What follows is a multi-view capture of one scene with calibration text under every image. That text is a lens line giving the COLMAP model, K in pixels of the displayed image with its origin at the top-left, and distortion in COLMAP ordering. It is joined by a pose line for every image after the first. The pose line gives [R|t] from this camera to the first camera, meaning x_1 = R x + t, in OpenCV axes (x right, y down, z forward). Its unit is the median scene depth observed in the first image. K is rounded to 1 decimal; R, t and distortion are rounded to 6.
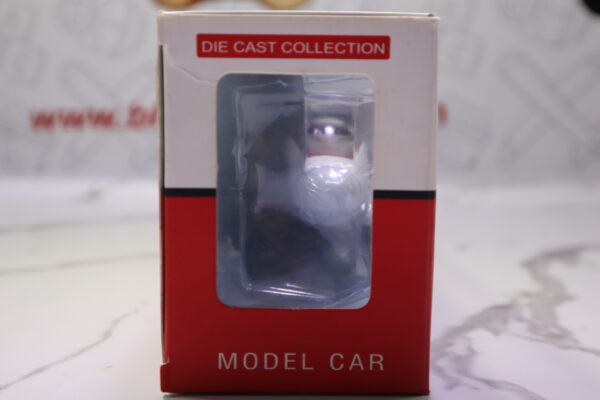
lens RADIAL K [[599.0, 0, 305.4], [0, 599.0, 198.9], [0, 0, 1]] dist [-0.010278, 0.151173]
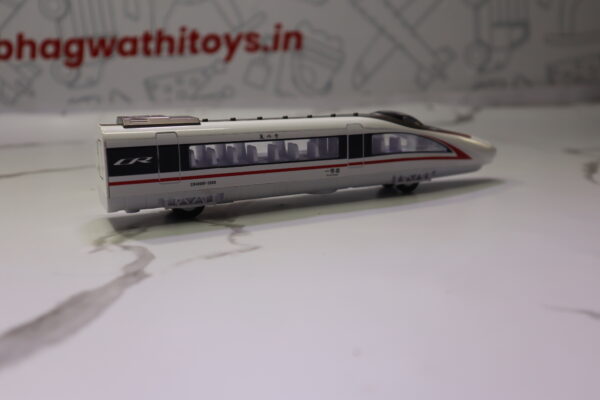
lens RADIAL K [[597.2, 0, 305.0], [0, 597.2, 197.9], [0, 0, 1]] dist [-0.019704, 0.166436]
pose [[0.993523, -0.047720, 0.103122, 0.423021], [0.034718, 0.991626, 0.124391, 0.016231], [-0.108195, -0.120005, 0.986860, -0.326307]]
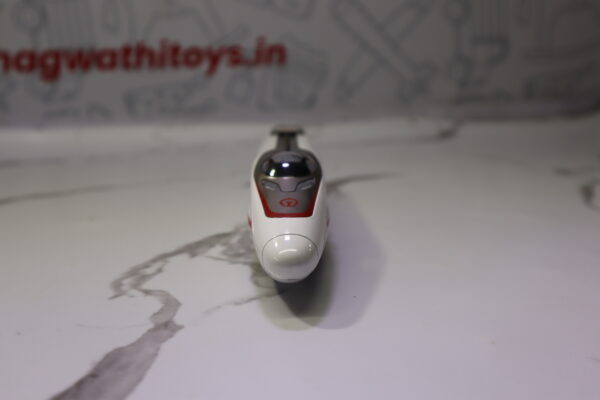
lens RADIAL K [[599.0, 0, 305.4], [0, 599.0, 198.9], [0, 0, 1]] dist [-0.010278, 0.151173]
pose [[0.986431, -0.051509, 0.155886, 0.330915], [0.033320, 0.992558, 0.117124, -0.042219], [-0.160759, -0.110340, 0.980807, -0.286891]]
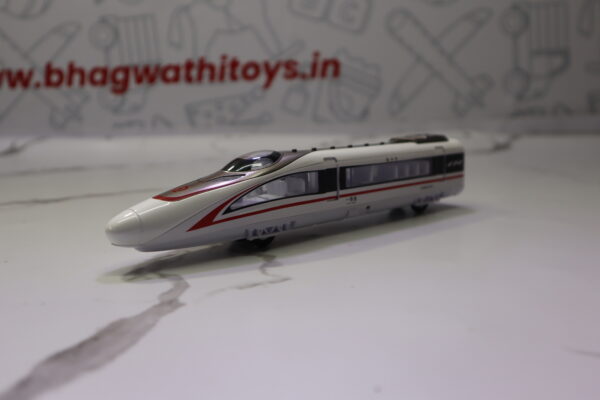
lens RADIAL K [[597.2, 0, 305.0], [0, 597.2, 197.9], [0, 0, 1]] dist [-0.019704, 0.166436]
pose [[0.998691, -0.028092, 0.042749, 0.432639], [0.024358, 0.996040, 0.085500, -0.006721], [-0.044982, -0.084347, 0.995421, -0.357452]]
